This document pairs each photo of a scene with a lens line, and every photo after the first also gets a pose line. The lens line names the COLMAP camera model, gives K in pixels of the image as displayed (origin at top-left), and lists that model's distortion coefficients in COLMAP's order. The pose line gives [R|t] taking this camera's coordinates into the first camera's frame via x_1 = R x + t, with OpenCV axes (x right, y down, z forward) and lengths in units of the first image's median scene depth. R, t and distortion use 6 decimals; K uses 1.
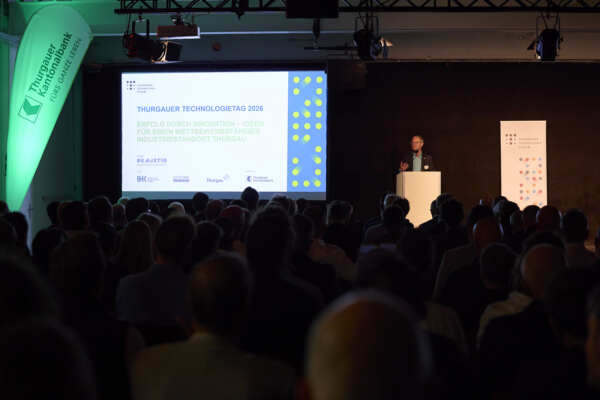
lens RADIAL K [[1244.2, 0, 300.0], [0, 1244.2, 200.0], [0, 0, 1]] dist [-0.242585, 0.132160]
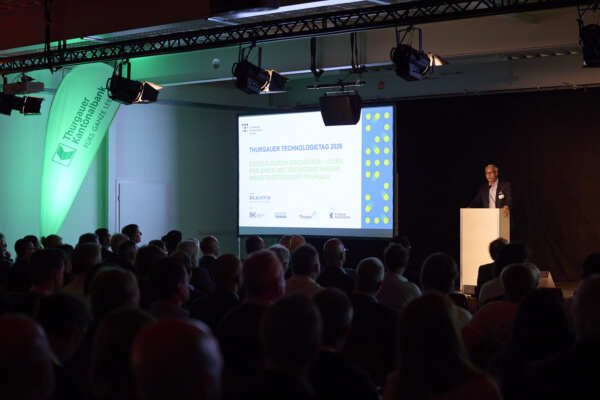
lens RADIAL K [[1244.2, 0, 300.0], [0, 1244.2, 200.0], [0, 0, 1]] dist [-0.242585, 0.132160]
pose [[0.802582, -0.004226, -0.596527, 0.545851], [-0.011920, 0.999662, -0.023119, -0.005794], [0.596423, 0.025665, 0.802260, 0.165357]]
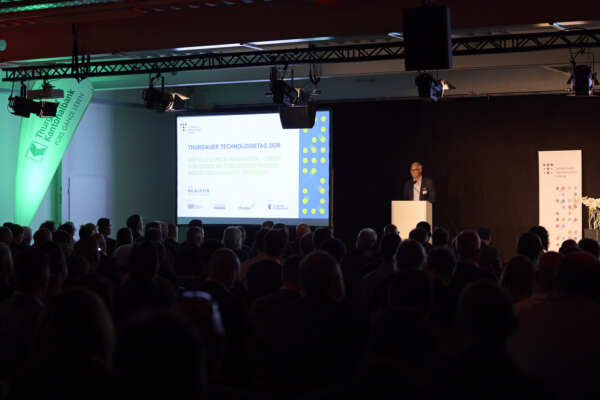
lens RADIAL K [[1335.8, 0, 300.0], [0, 1335.8, 200.0], [0, 0, 1]] dist [-0.108894, -0.240613]
pose [[0.898607, 0.000600, -0.438754, 0.524798], [-0.009732, 0.999780, -0.018564, -0.000642], [0.438647, 0.020951, 0.898415, -0.096986]]
